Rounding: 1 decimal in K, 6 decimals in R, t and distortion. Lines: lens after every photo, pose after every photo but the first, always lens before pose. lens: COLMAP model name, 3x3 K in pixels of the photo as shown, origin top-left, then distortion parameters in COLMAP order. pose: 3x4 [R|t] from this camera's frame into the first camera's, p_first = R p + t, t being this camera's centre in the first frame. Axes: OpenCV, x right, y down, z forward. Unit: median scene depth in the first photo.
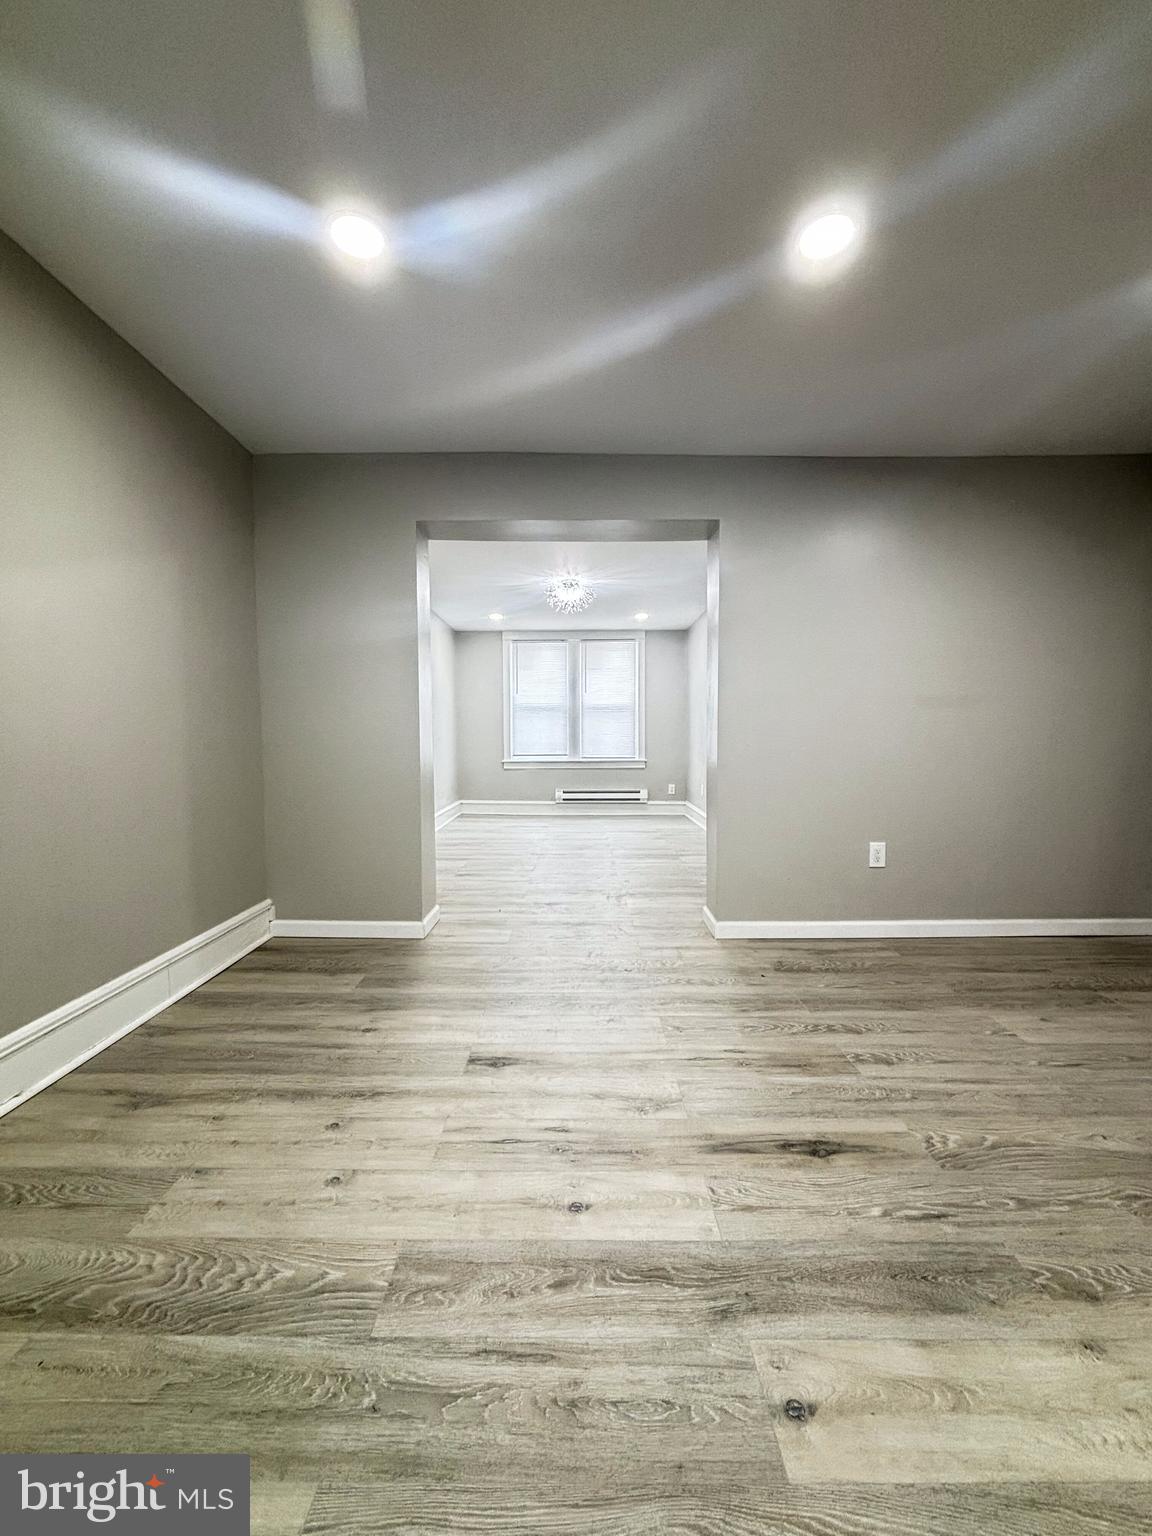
lens RADIAL K [[624.1, 0, 570.4], [0, 624.1, 762.2], [0, 0, 1]] dist [-0.002512, 0.000164]
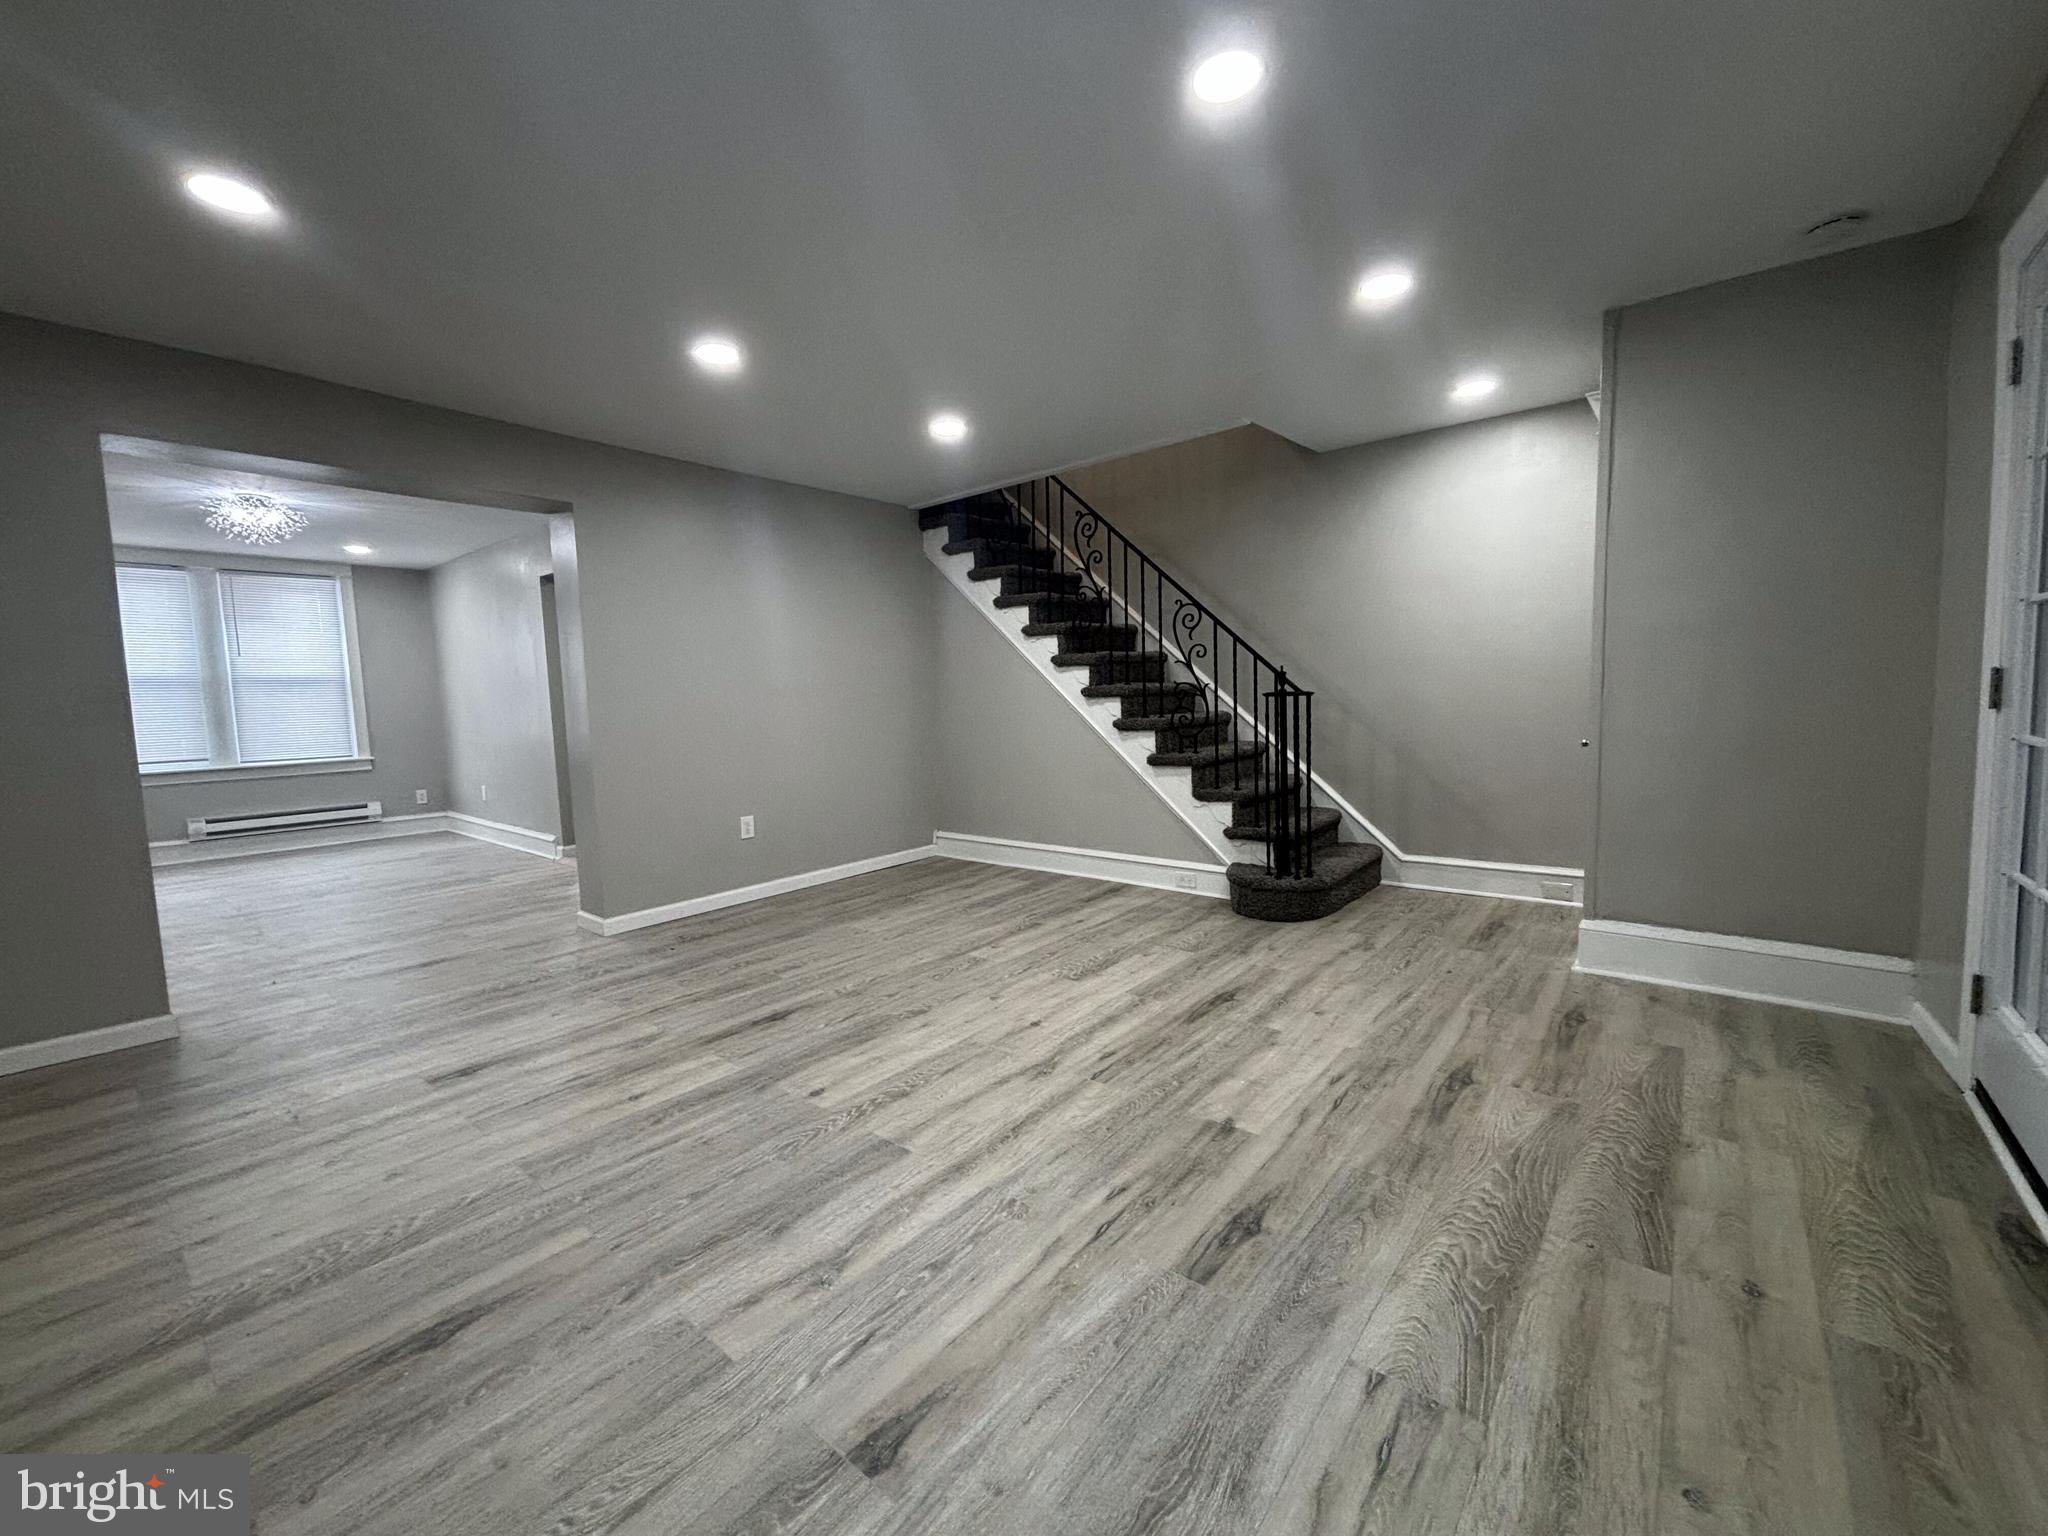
lens RADIAL K [[832.1, 0, 1026.6], [0, 832.1, 762.3], [0, 0, 1]] dist [-0.002512, 0.000164]
pose [[0.634318, -0.080259, 0.768895, -0.490008], [0.058866, 0.996723, 0.055478, -0.029836], [-0.770828, 0.010072, 0.636964, -0.499486]]
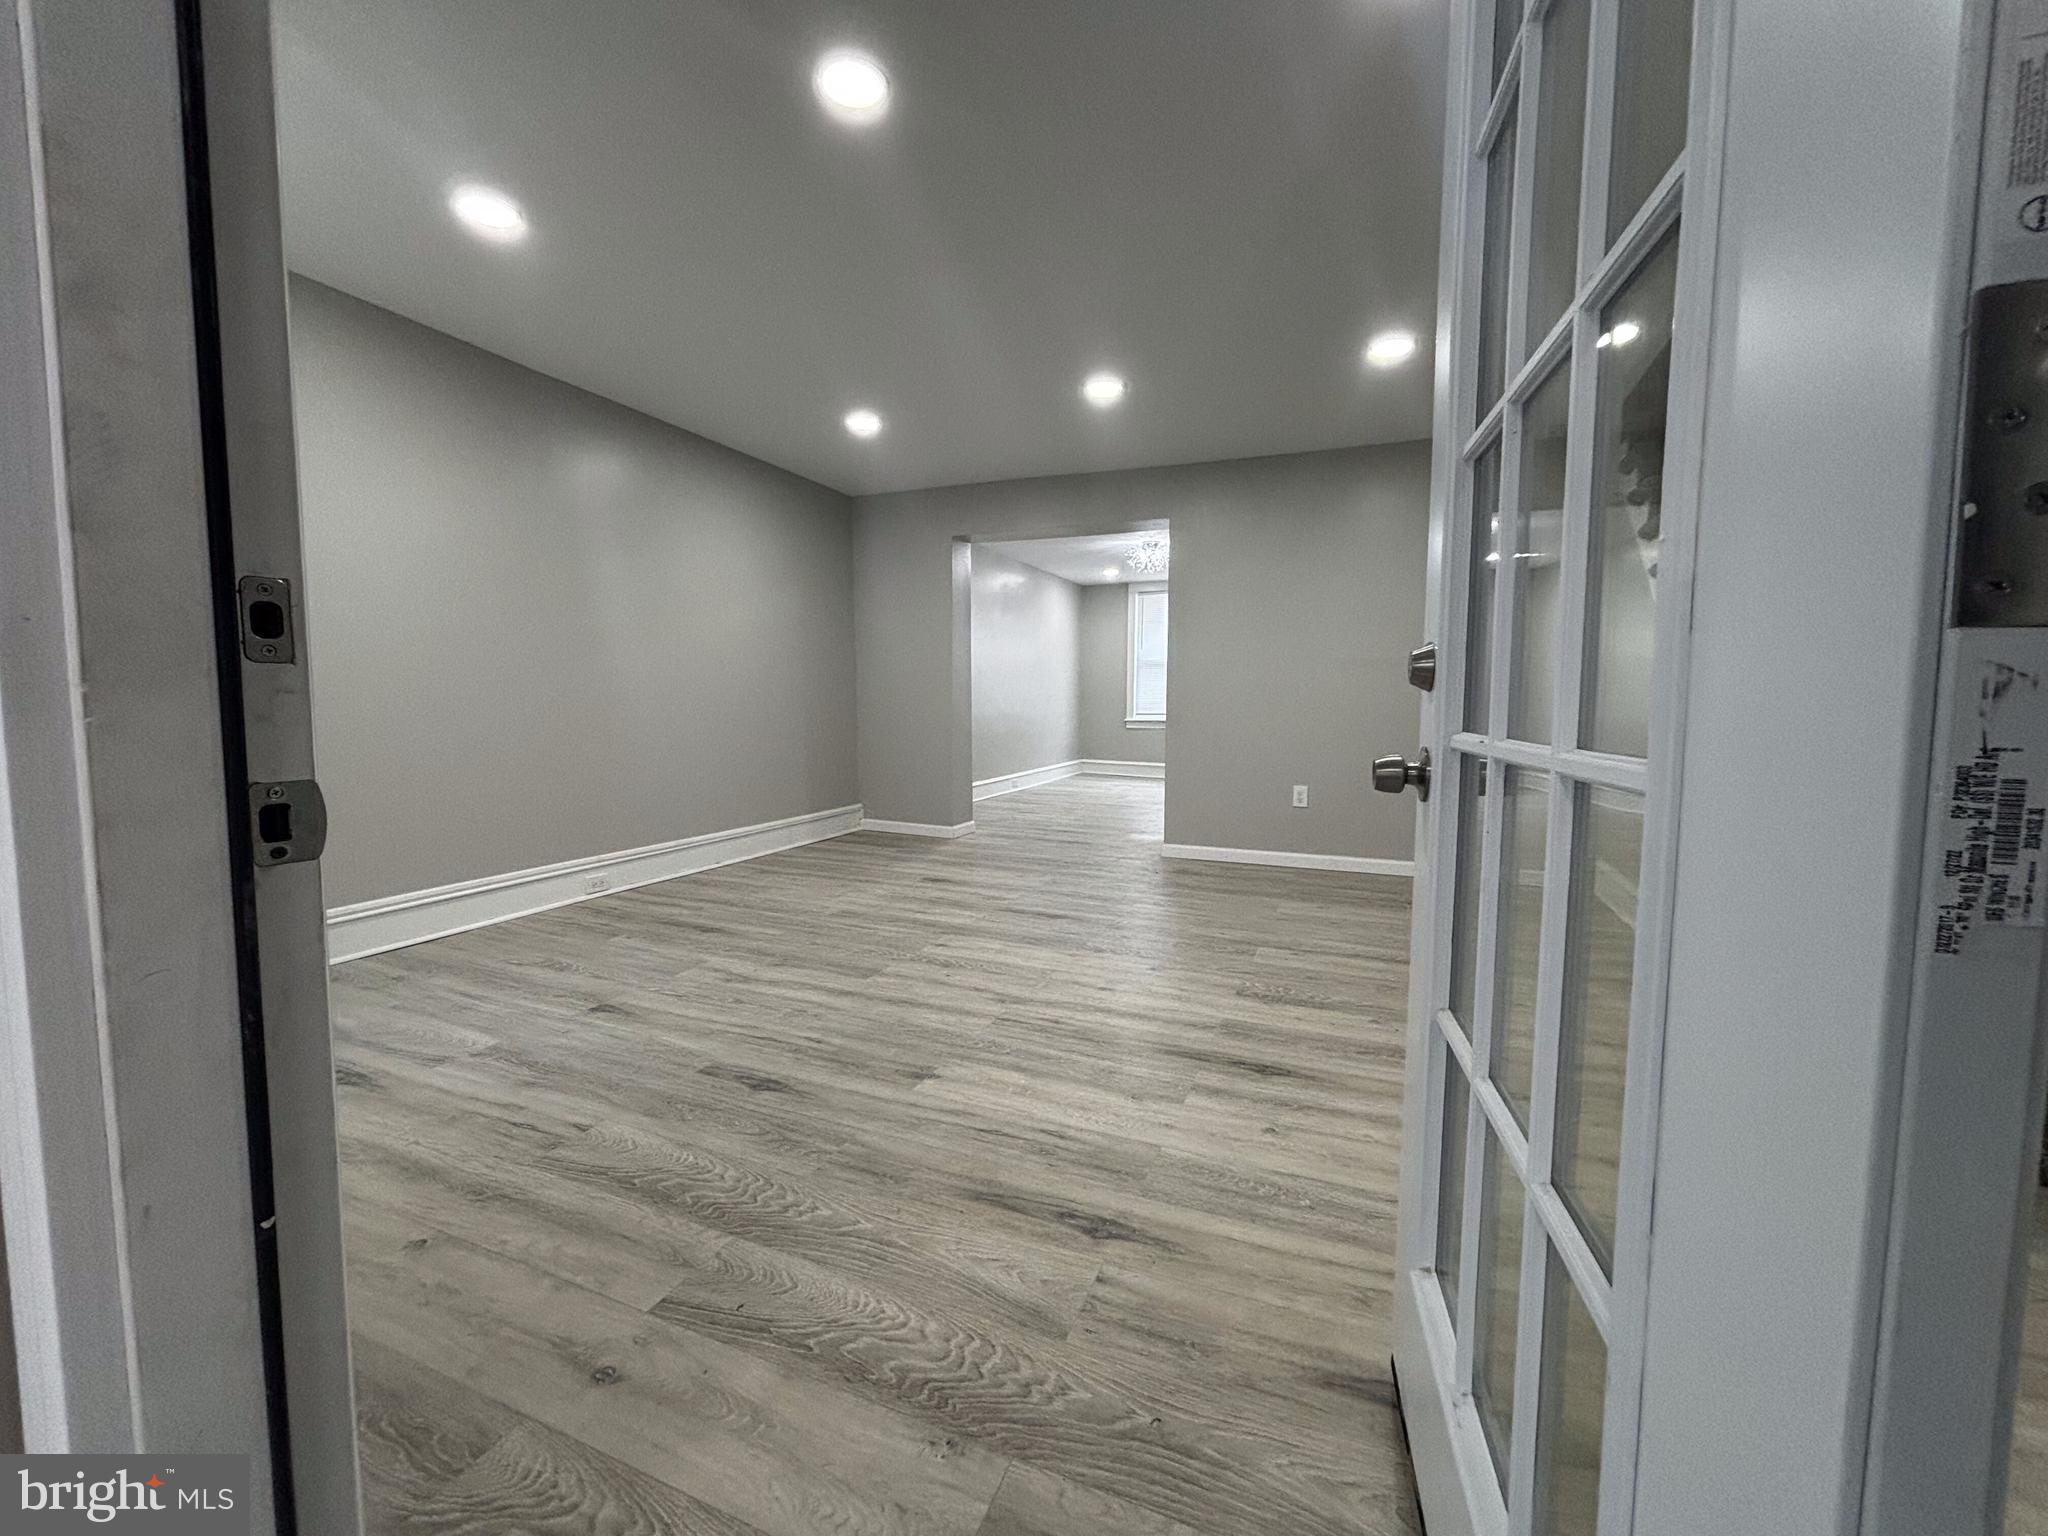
lens RADIAL K [[832.1, 0, 1026.6], [0, 832.1, 762.3], [0, 0, 1]] dist [-0.002512, 0.000164]
pose [[0.924465, 0.046995, -0.378359, 0.886983], [-0.032090, 0.998444, 0.045607, 0.043905], [0.379914, -0.030020, 0.924535, -0.926863]]
